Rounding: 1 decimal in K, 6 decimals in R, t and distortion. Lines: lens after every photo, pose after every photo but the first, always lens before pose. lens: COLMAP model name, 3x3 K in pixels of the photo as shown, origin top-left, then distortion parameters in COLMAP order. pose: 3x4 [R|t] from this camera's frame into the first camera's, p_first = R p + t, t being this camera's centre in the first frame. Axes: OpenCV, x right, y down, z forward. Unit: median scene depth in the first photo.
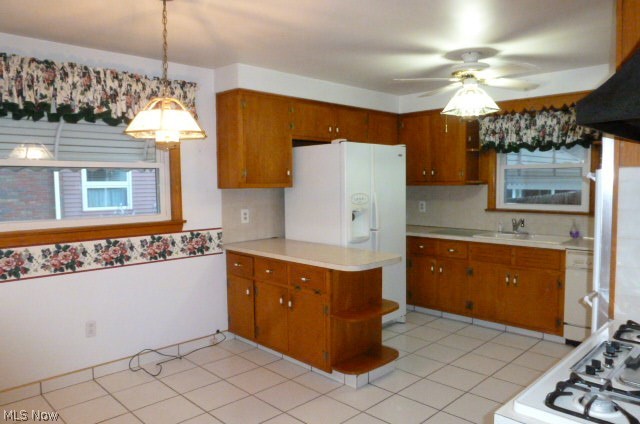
lens RADIAL K [[479.0, 0, 298.9], [0, 479.0, 210.1], [0, 0, 1]] dist [-0.043516, 0.018731]
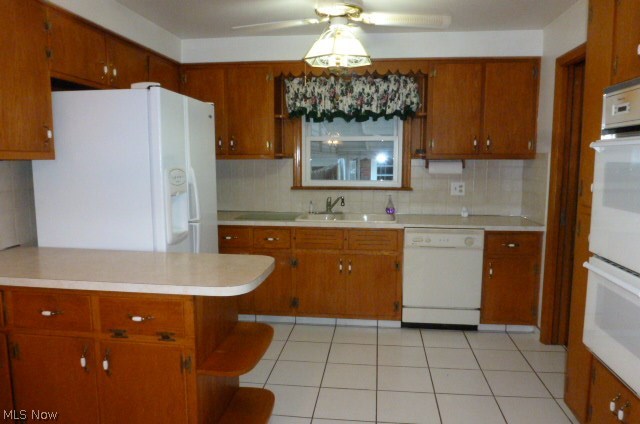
lens RADIAL K [[479.0, 0, 321.9], [0, 479.0, 210.7], [0, 0, 1]] dist [-0.043516, 0.018731]
pose [[0.760751, -0.059473, 0.646314, -0.148035], [0.029643, 0.997938, 0.056937, -0.008188], [-0.648367, -0.024156, 0.760945, 0.352290]]
